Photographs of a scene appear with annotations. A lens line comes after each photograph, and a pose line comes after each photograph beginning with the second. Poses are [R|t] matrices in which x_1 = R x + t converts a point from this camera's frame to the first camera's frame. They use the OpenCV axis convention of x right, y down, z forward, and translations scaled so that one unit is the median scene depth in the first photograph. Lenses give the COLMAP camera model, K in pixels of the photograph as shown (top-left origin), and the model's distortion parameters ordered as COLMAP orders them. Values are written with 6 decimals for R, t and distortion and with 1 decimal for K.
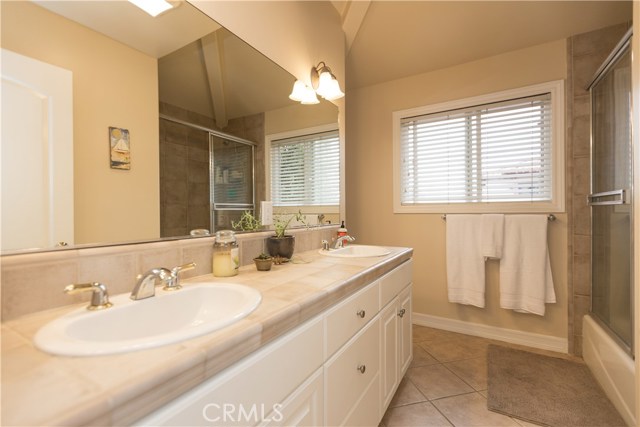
lens RADIAL K [[286.8, 0, 318.3], [0, 286.8, 211.6], [0, 0, 1]] dist [-0.000446, -0.000035]
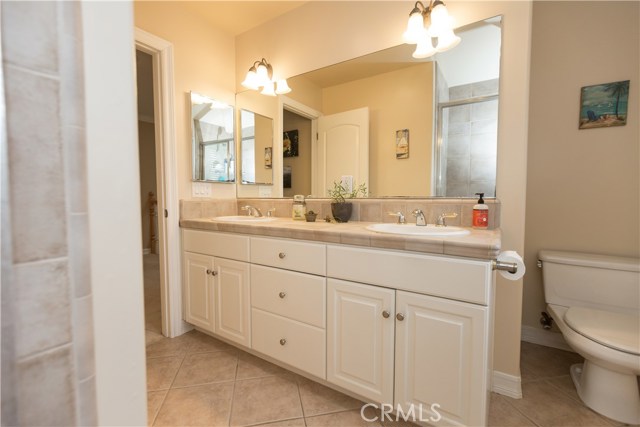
lens RADIAL K [[286.8, 0, 318.3], [0, 286.8, 211.6], [0, 0, 1]] dist [-0.000446, -0.000035]
pose [[-0.066624, 0.051602, -0.996443, 0.849875], [-0.003213, 0.998645, 0.051931, 0.046083], [0.997773, 0.006662, -0.066368, 0.743809]]
